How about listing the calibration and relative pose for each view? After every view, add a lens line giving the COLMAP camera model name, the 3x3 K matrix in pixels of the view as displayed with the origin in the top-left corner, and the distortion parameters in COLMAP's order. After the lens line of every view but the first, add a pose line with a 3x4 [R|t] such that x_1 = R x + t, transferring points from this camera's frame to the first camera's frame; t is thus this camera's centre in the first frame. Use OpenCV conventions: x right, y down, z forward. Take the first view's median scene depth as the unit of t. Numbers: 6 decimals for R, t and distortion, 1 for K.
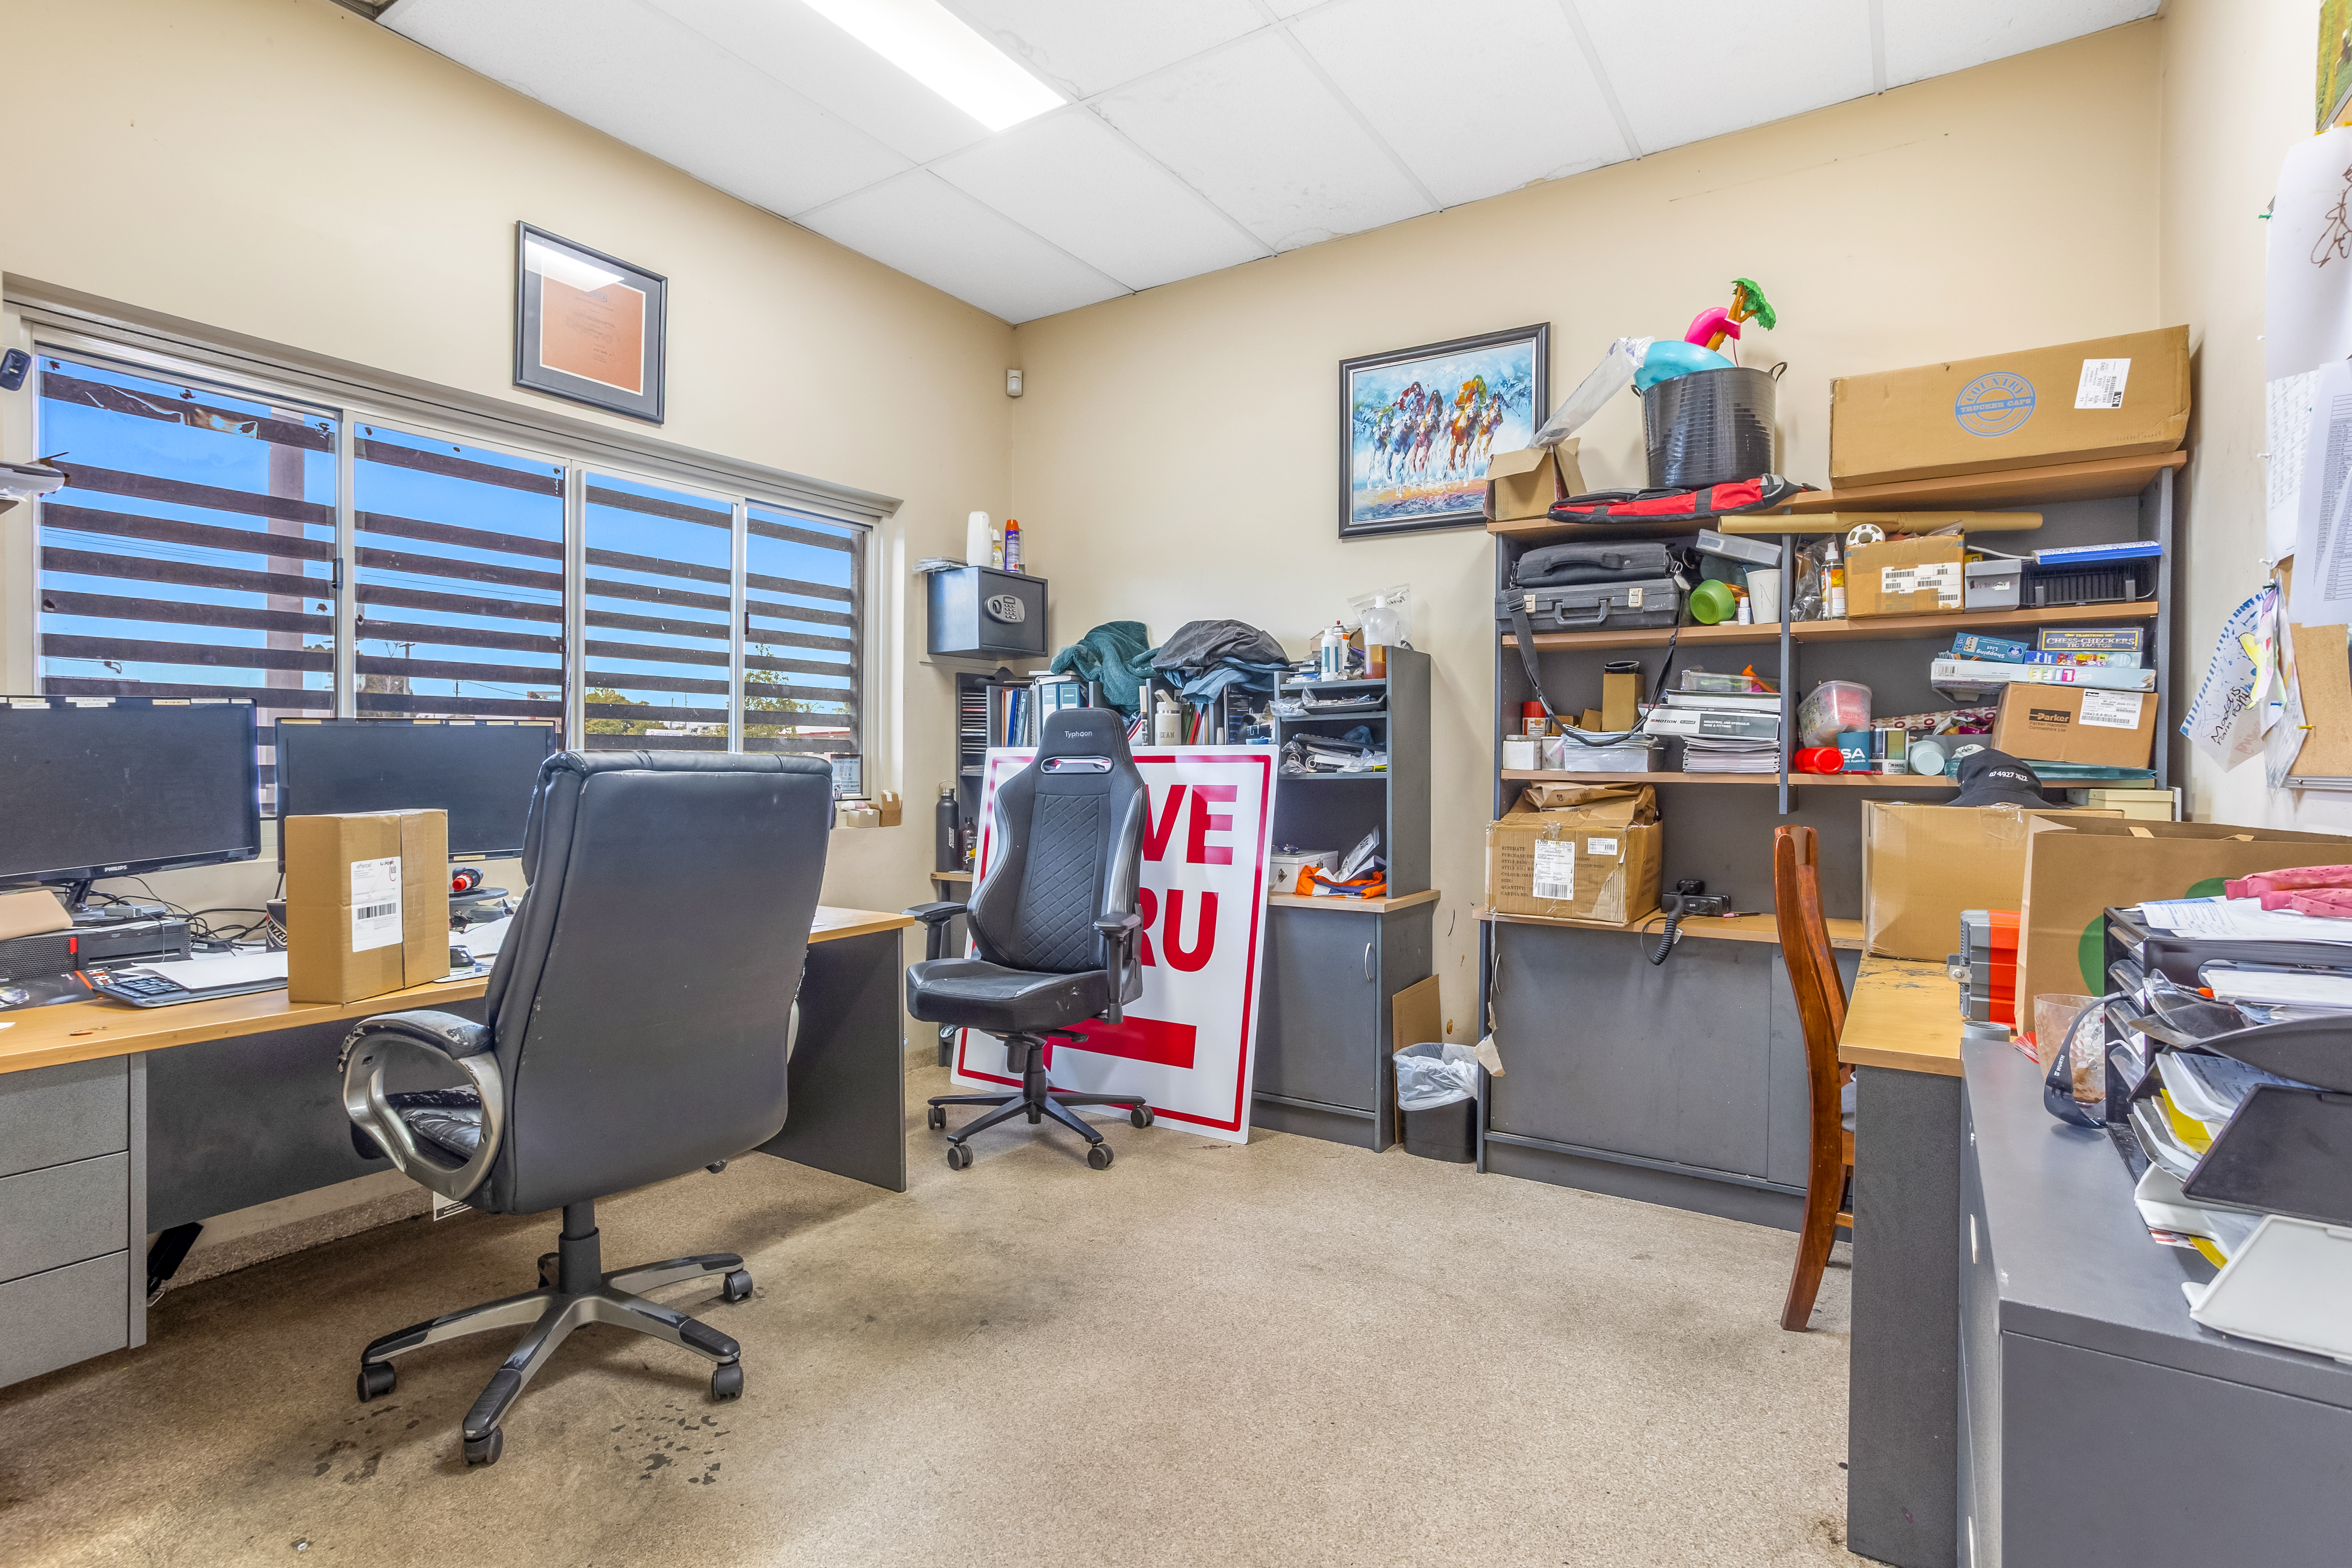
lens RADIAL K [[1141.9, 0, 1170.9], [0, 1141.9, 770.7], [0, 0, 1]] dist [-0.015429, 0.003548]
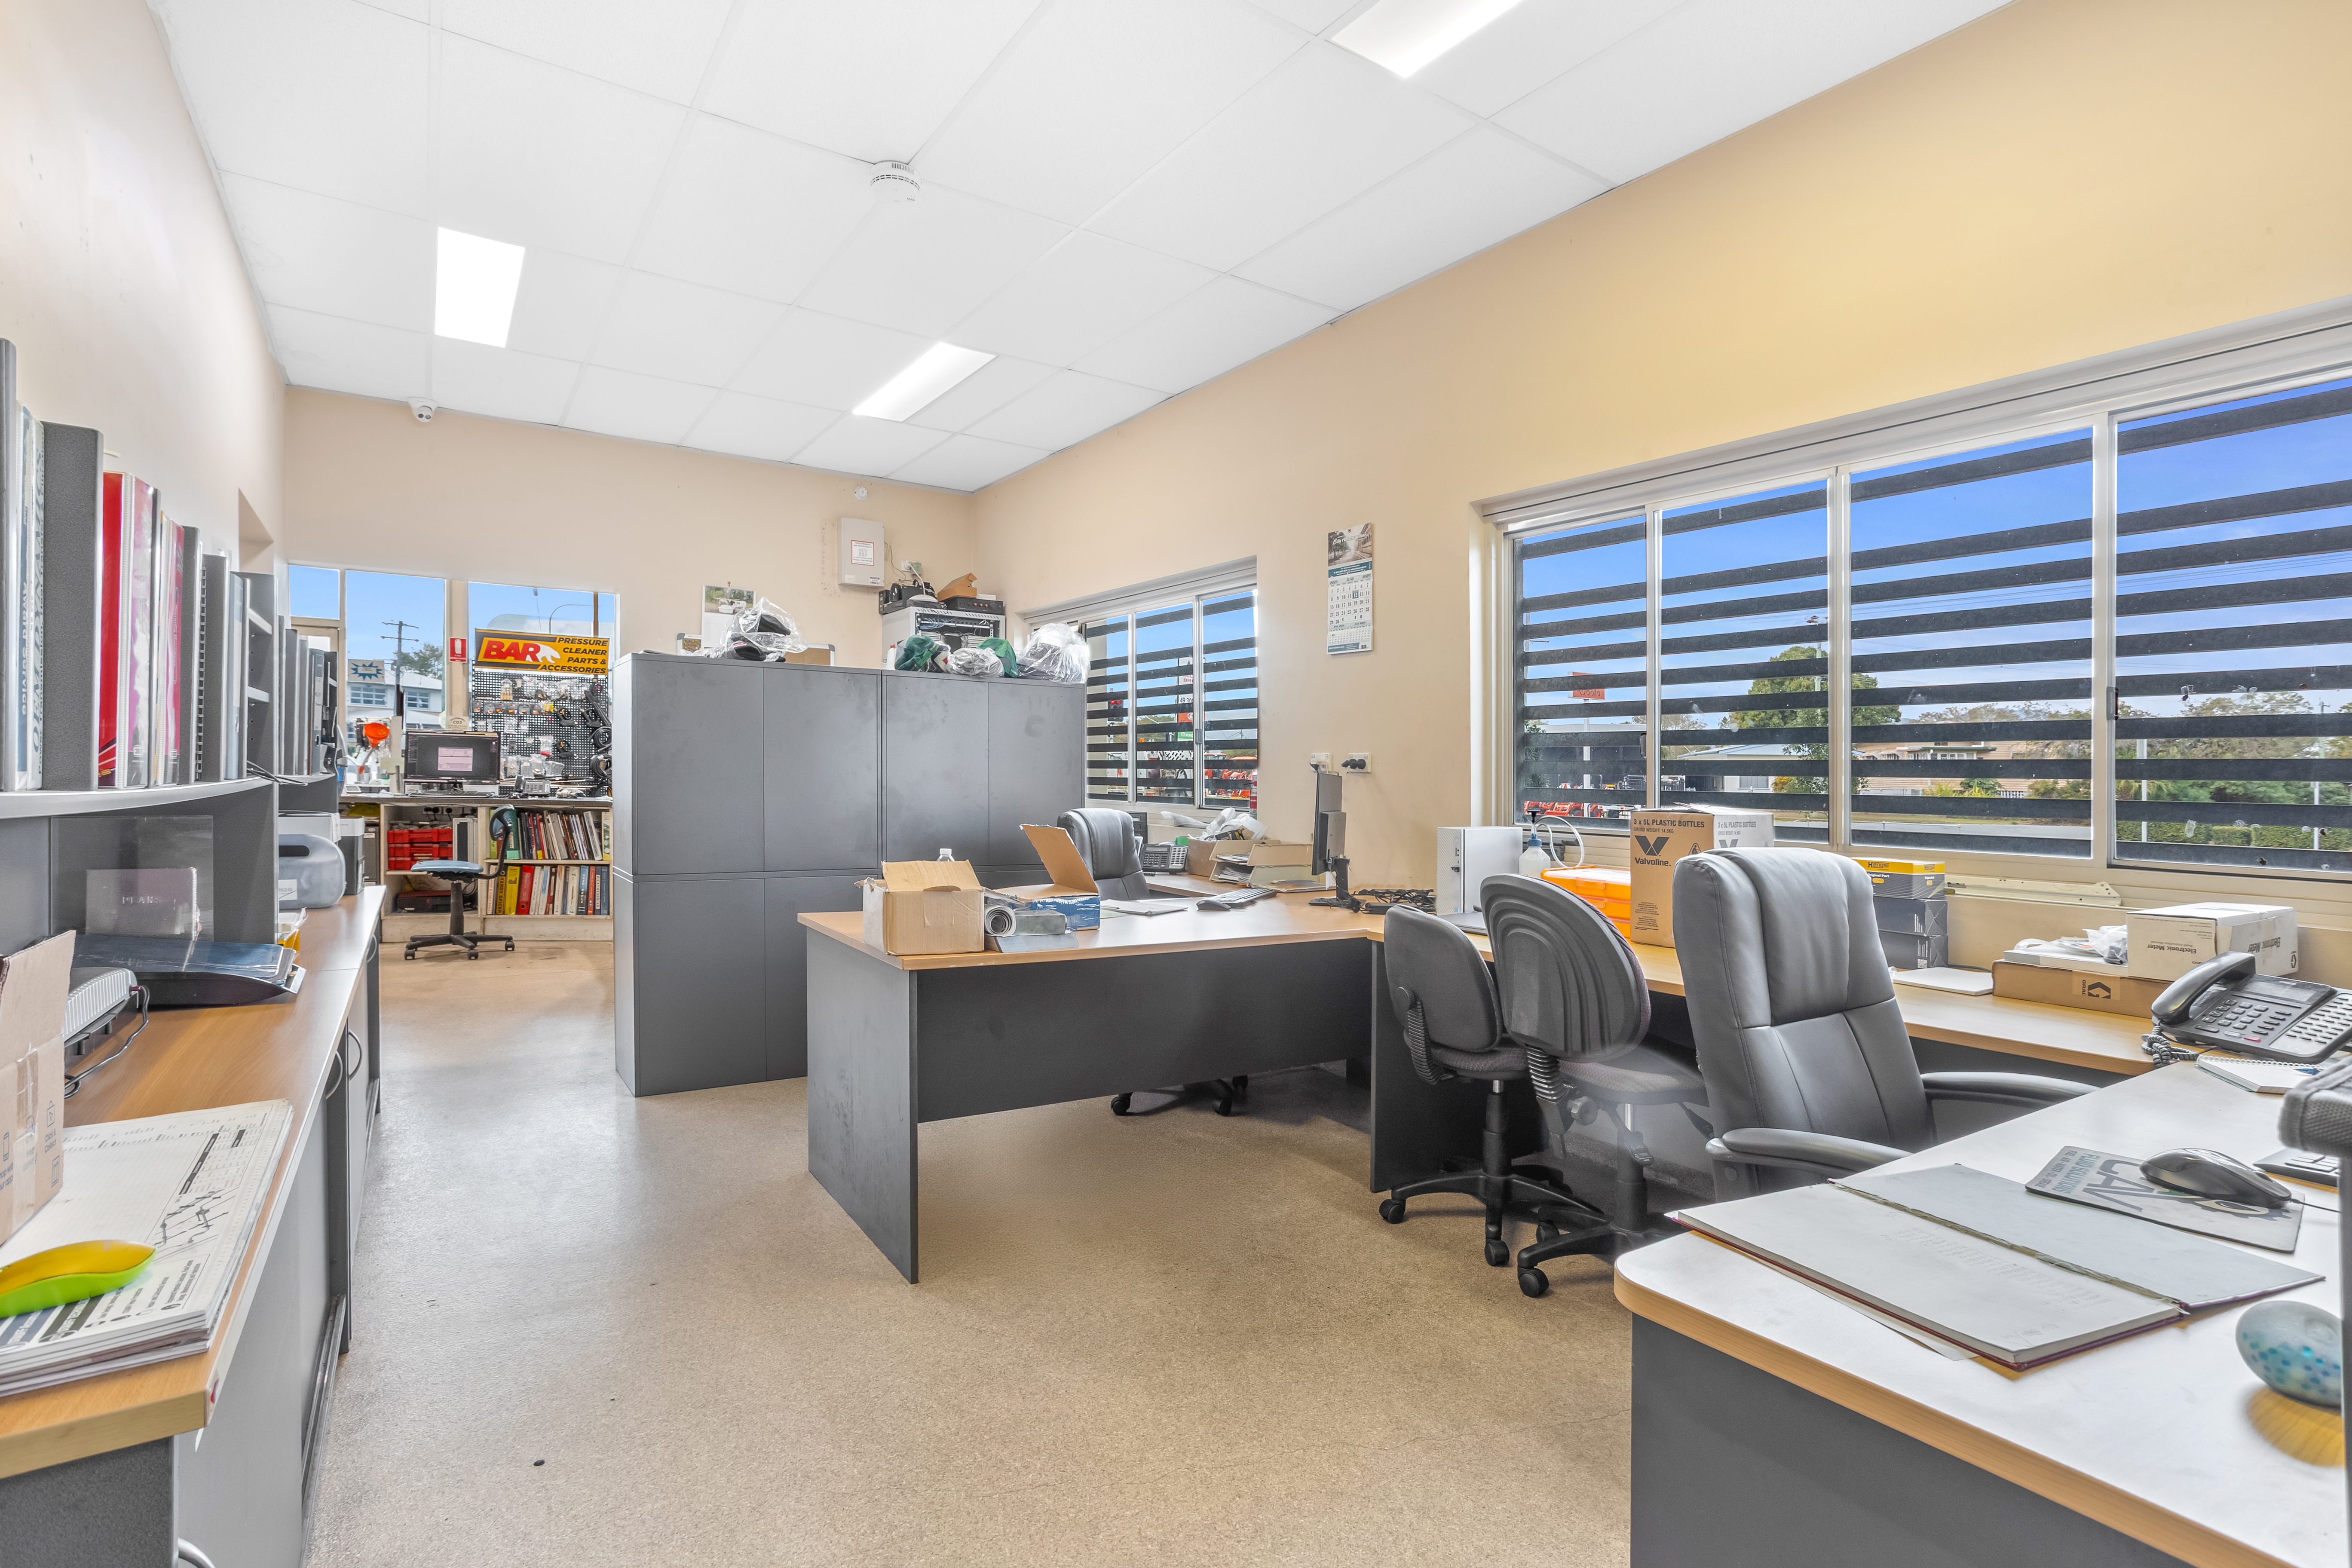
lens RADIAL K [[1141.9, 0, 1171.1], [0, 1141.9, 775.5], [0, 0, 1]] dist [-0.015429, 0.003548]
pose [[-0.406329, -0.006257, -0.913705, 0.532955], [-0.026023, 0.999650, 0.004727, -0.009767], [0.913356, 0.025698, -0.406350, 0.881187]]
